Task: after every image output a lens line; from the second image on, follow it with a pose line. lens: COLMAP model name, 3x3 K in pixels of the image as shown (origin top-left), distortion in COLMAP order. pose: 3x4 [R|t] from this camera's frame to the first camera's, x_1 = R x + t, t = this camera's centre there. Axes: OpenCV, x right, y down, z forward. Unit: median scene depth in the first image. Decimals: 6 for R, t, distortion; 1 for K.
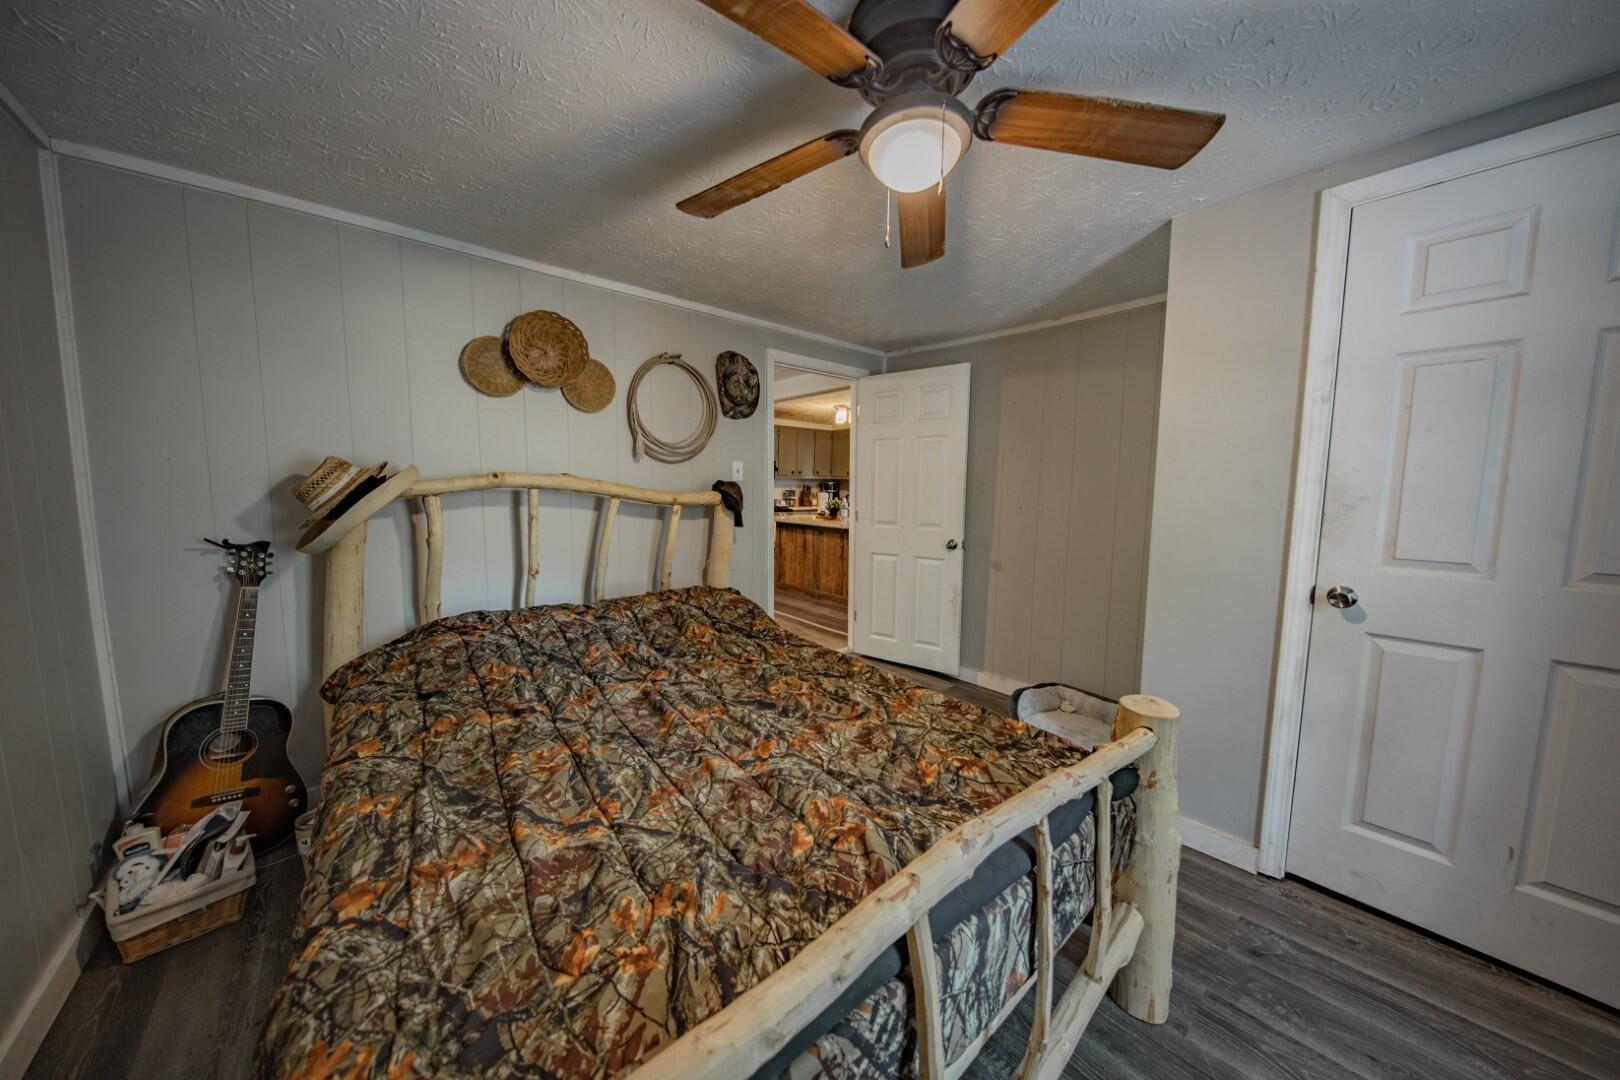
lens RADIAL K [[516.1, 0, 810.0], [0, 516.1, 540.0], [0, 0, 1]] dist [0.000382, 0.000018]
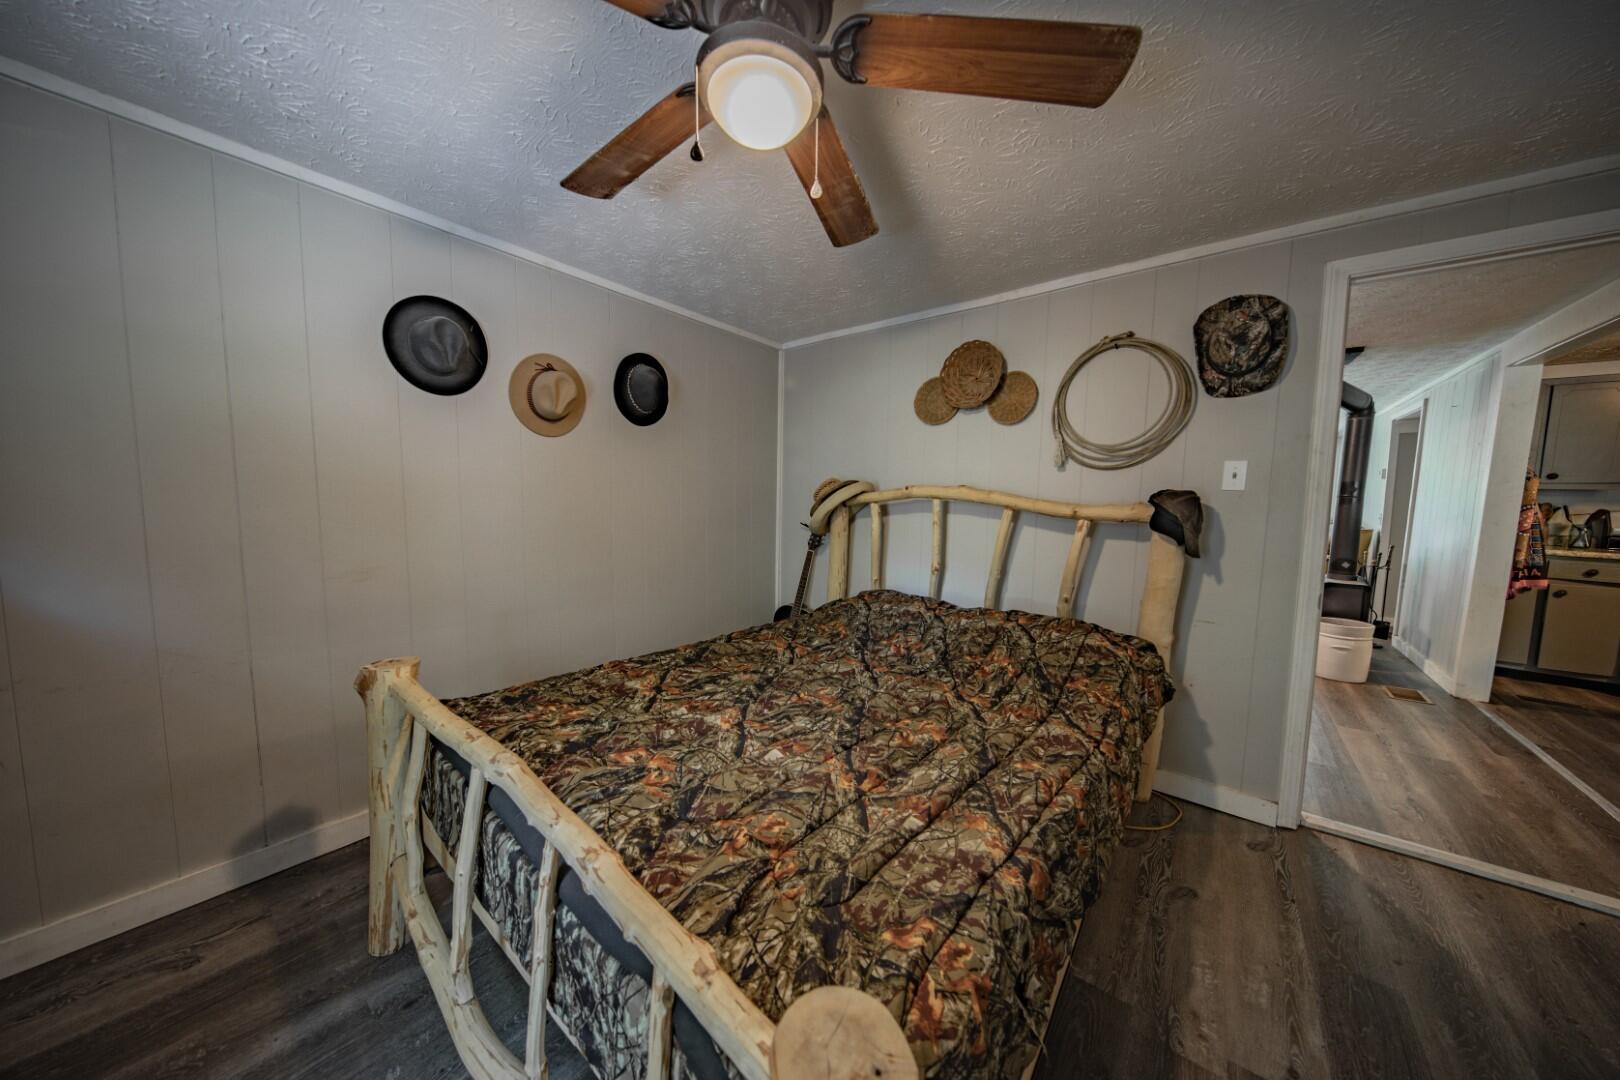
lens RADIAL K [[516.1, 0, 810.0], [0, 516.1, 540.0], [0, 0, 1]] dist [0.000382, 0.000018]
pose [[0.183061, 0.081042, -0.979755, 0.514603], [-0.108200, 0.992203, 0.061856, -0.041649], [0.977129, 0.094686, 0.190403, 0.439656]]
